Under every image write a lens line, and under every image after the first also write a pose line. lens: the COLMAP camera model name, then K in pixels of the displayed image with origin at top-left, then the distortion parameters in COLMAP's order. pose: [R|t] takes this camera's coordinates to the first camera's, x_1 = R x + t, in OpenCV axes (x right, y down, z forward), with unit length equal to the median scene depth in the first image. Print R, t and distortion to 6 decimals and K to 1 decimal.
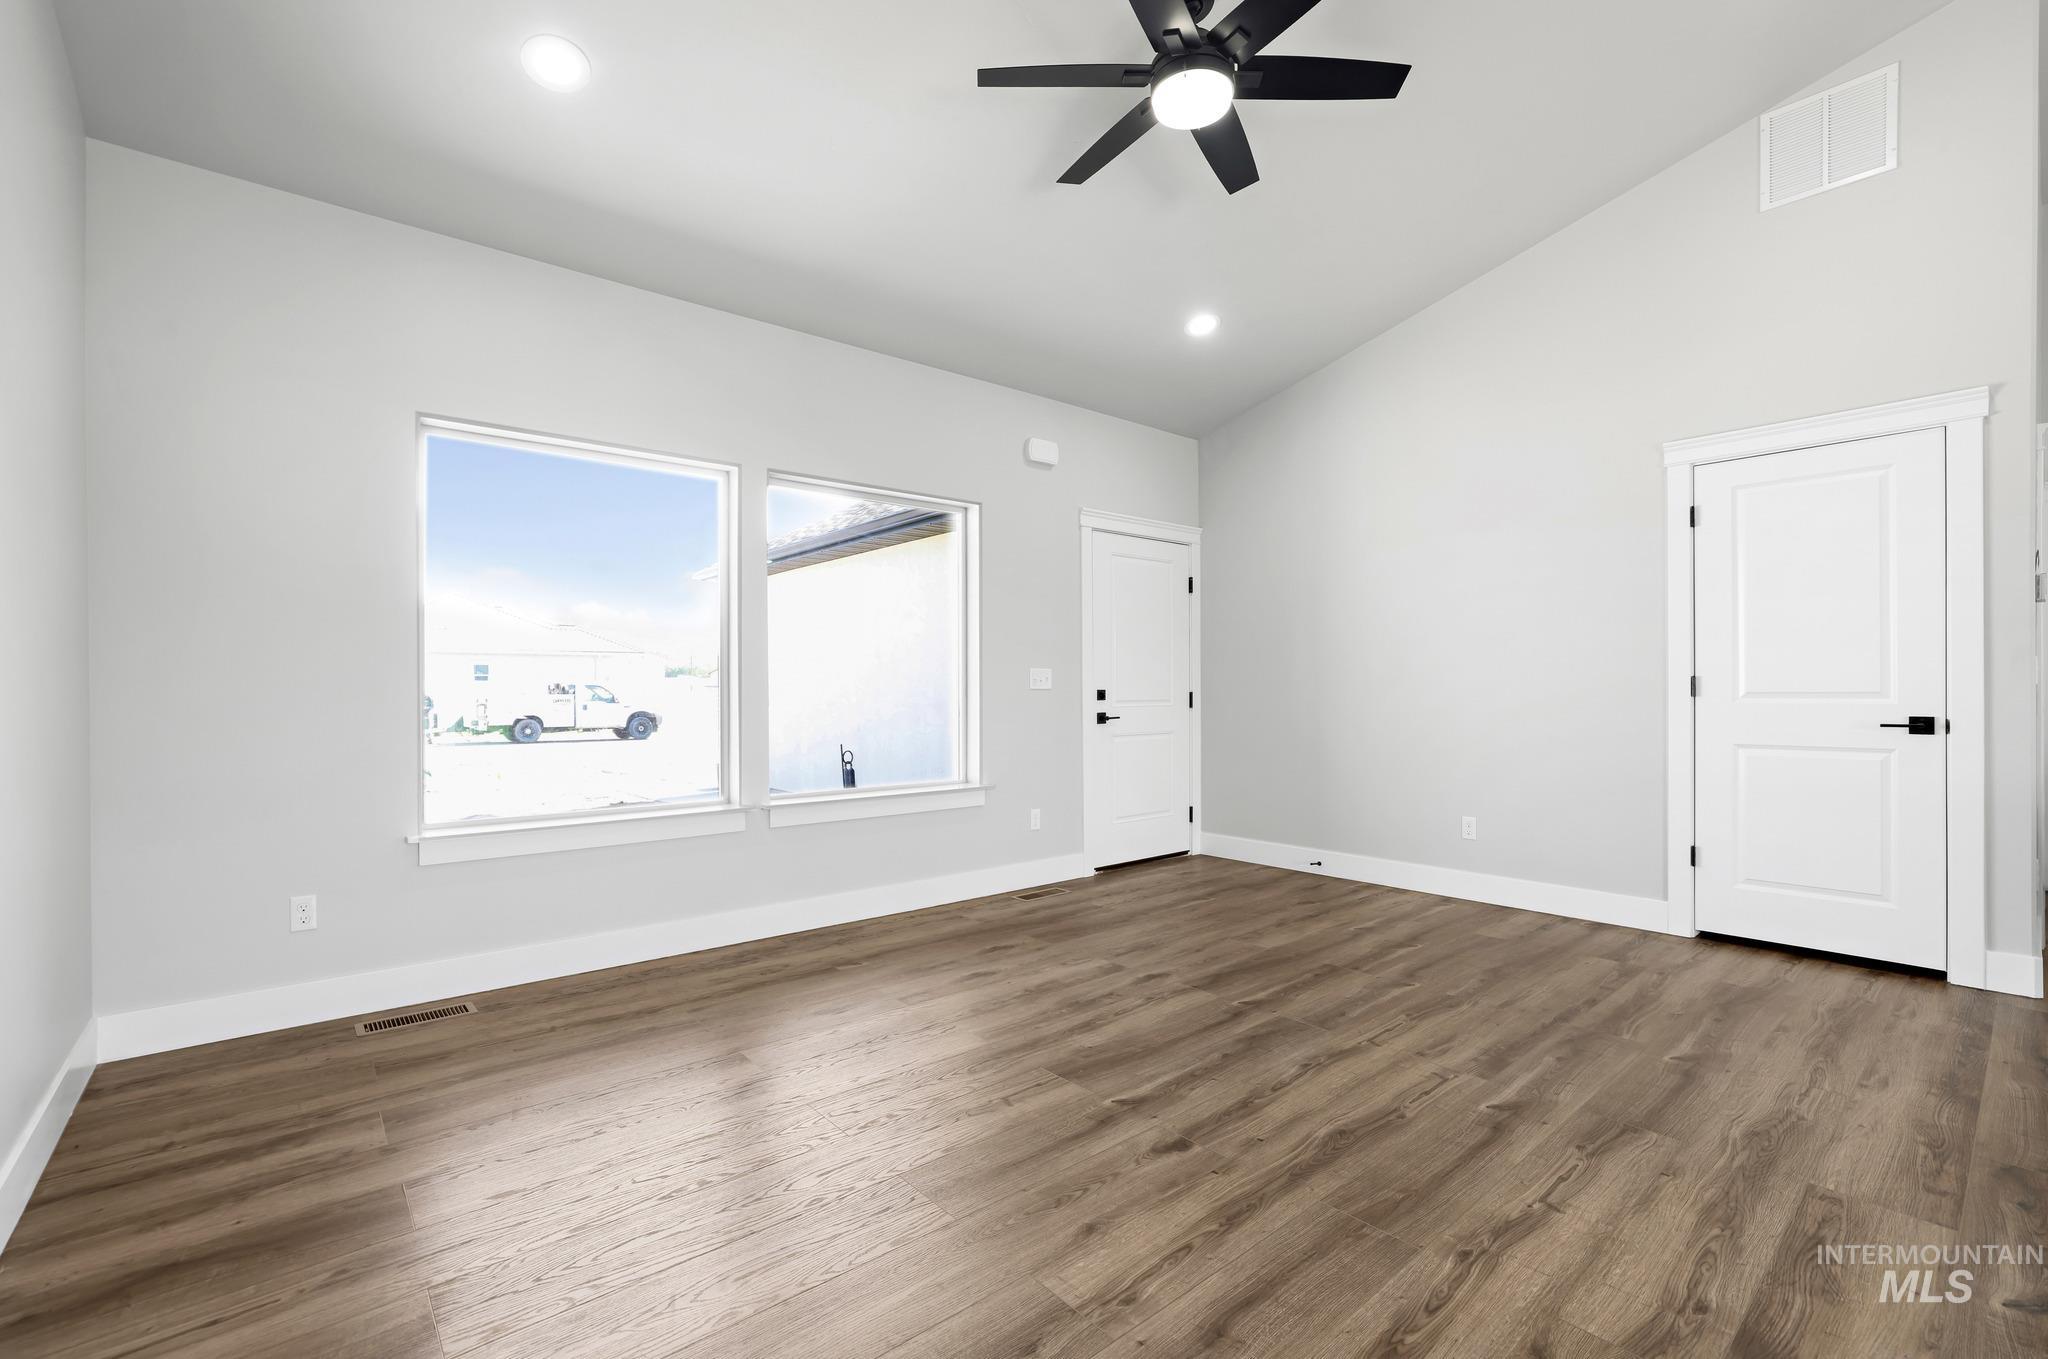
lens RADIAL K [[887.7, 0, 1002.0], [0, 887.7, 685.7], [0, 0, 1]] dist [-0.042085, 0.018727]
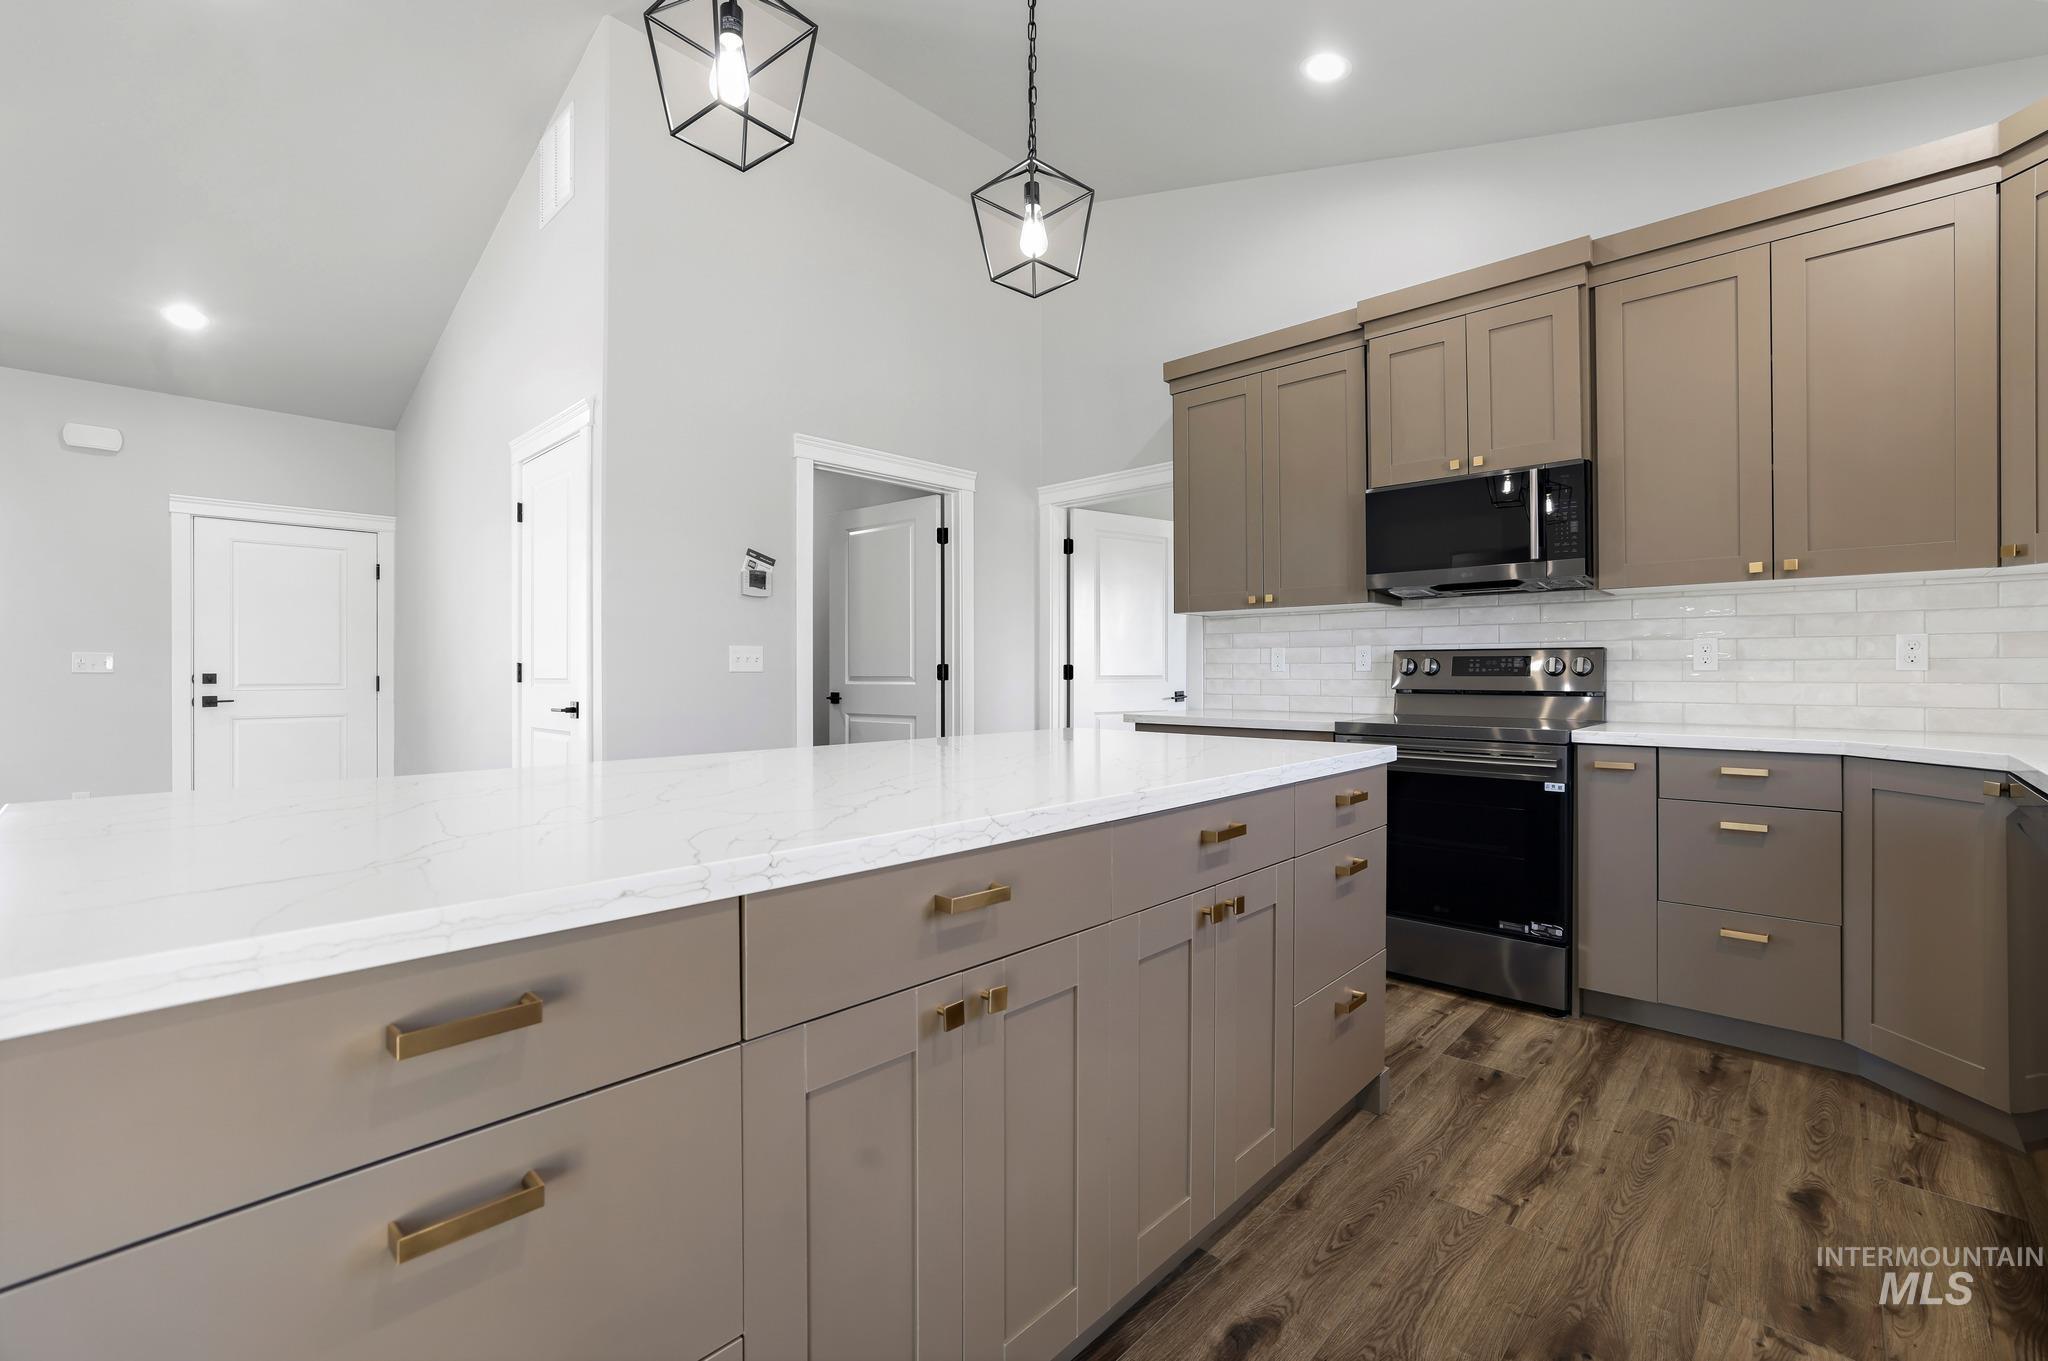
lens RADIAL K [[876.6, 0, 1021.0], [0, 876.6, 675.1], [0, 0, 1]] dist [-0.044101, 0.018580]
pose [[0.993554, 0.002919, 0.113324, 1.319821], [-0.003753, 0.999967, 0.007150, -0.006467], [-0.113300, -0.007529, 0.993532, -0.115700]]
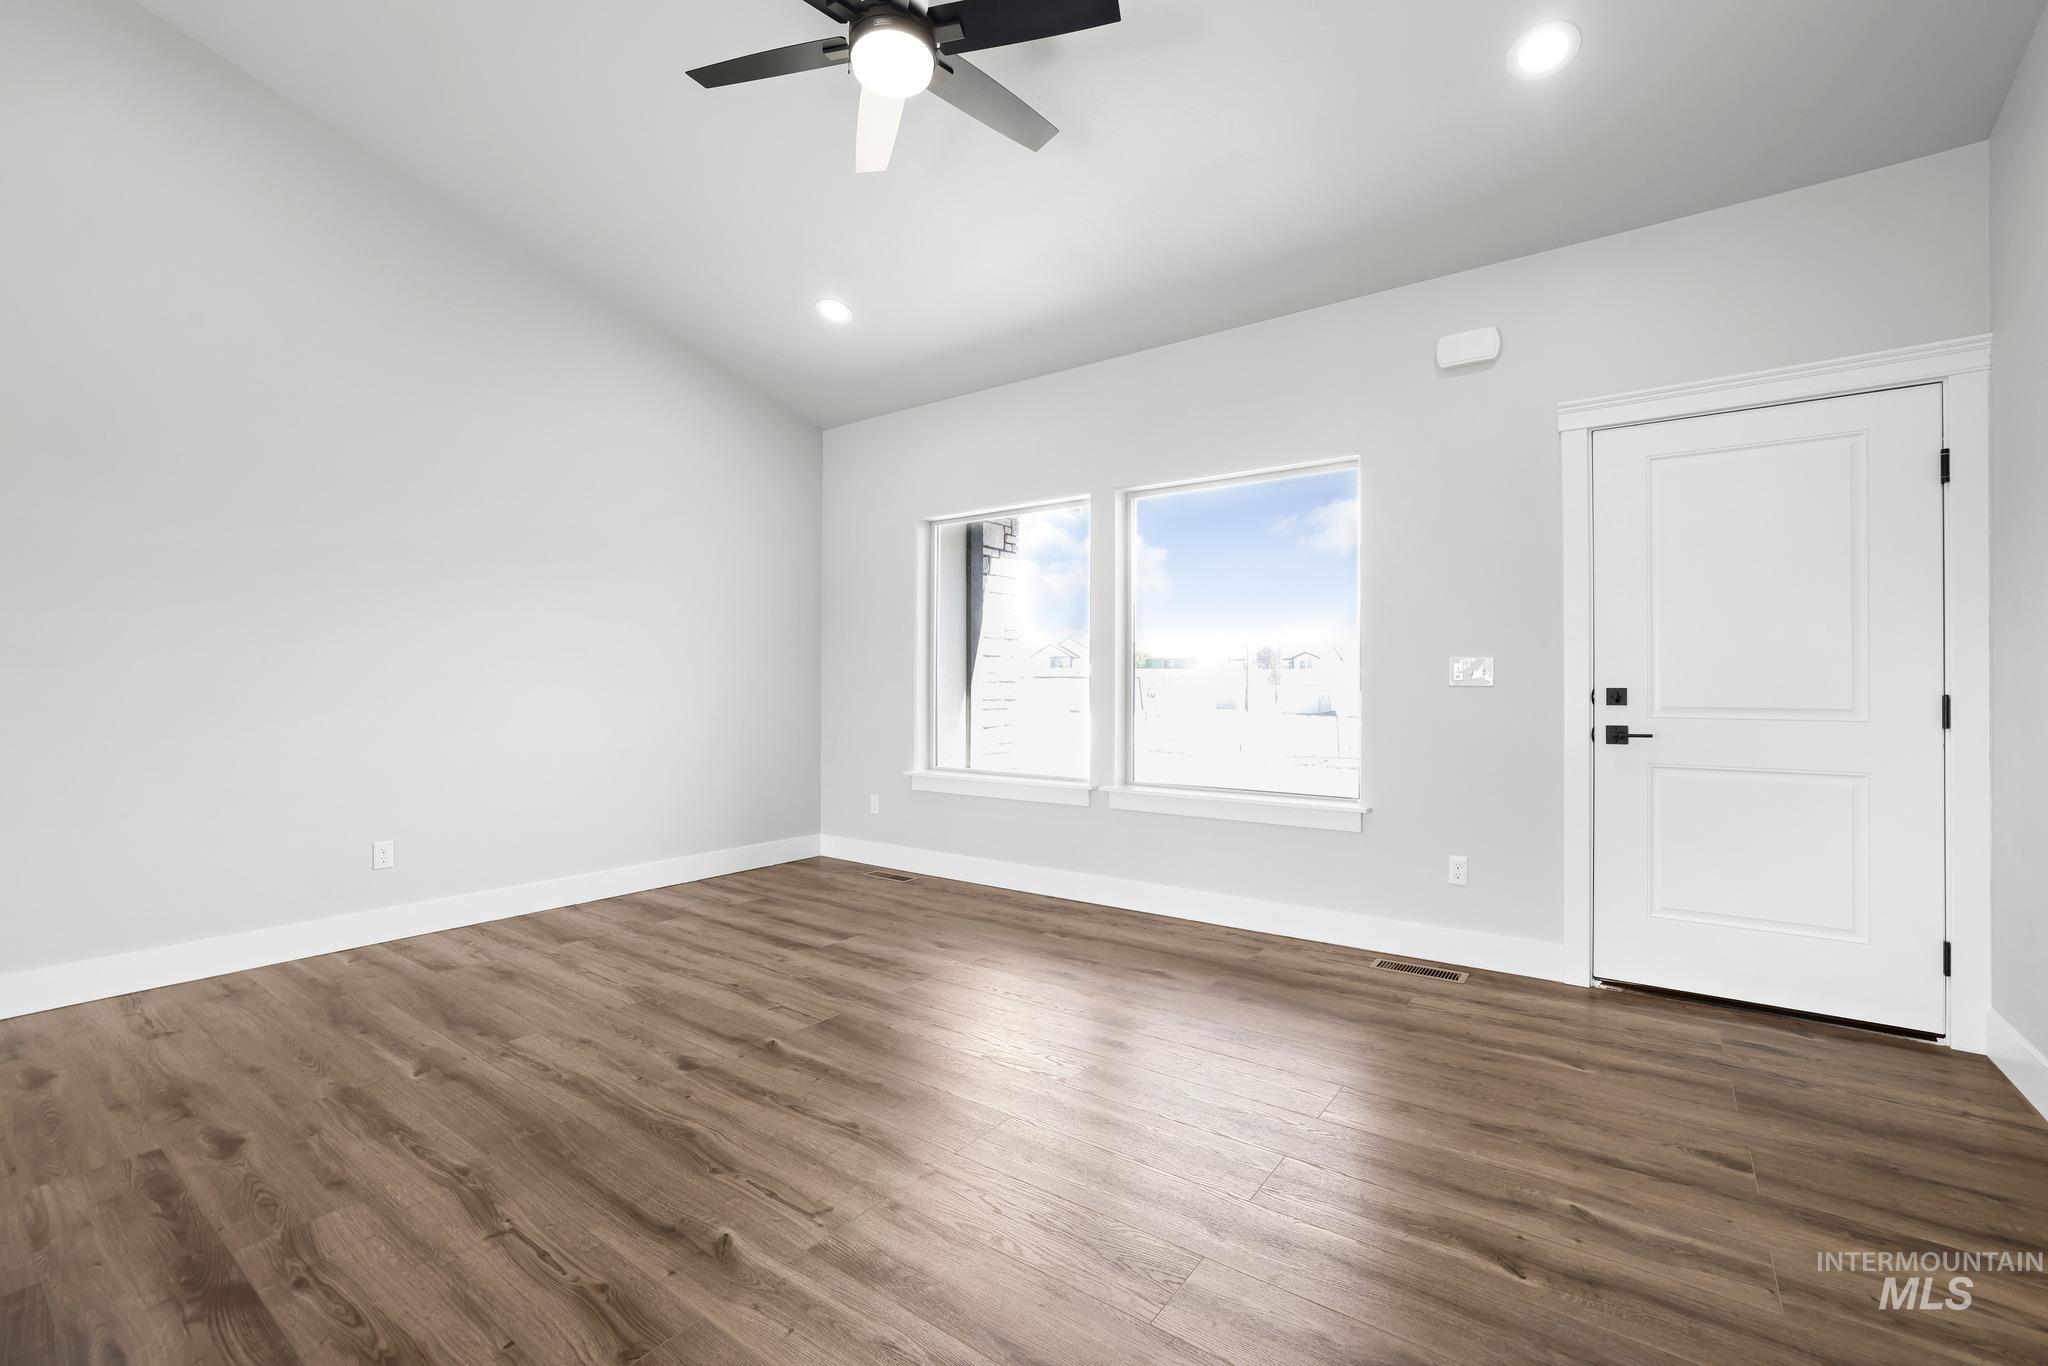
lens RADIAL K [[879.6, 0, 1022.8], [0, 879.6, 671.7], [0, 0, 1]] dist [-0.039782, 0.017206]
pose [[0.243737, -0.010292, -0.969787, 0.837438], [-0.000259, 0.999943, -0.010678, -0.000520], [0.969841, 0.002853, 0.243720, 0.657107]]
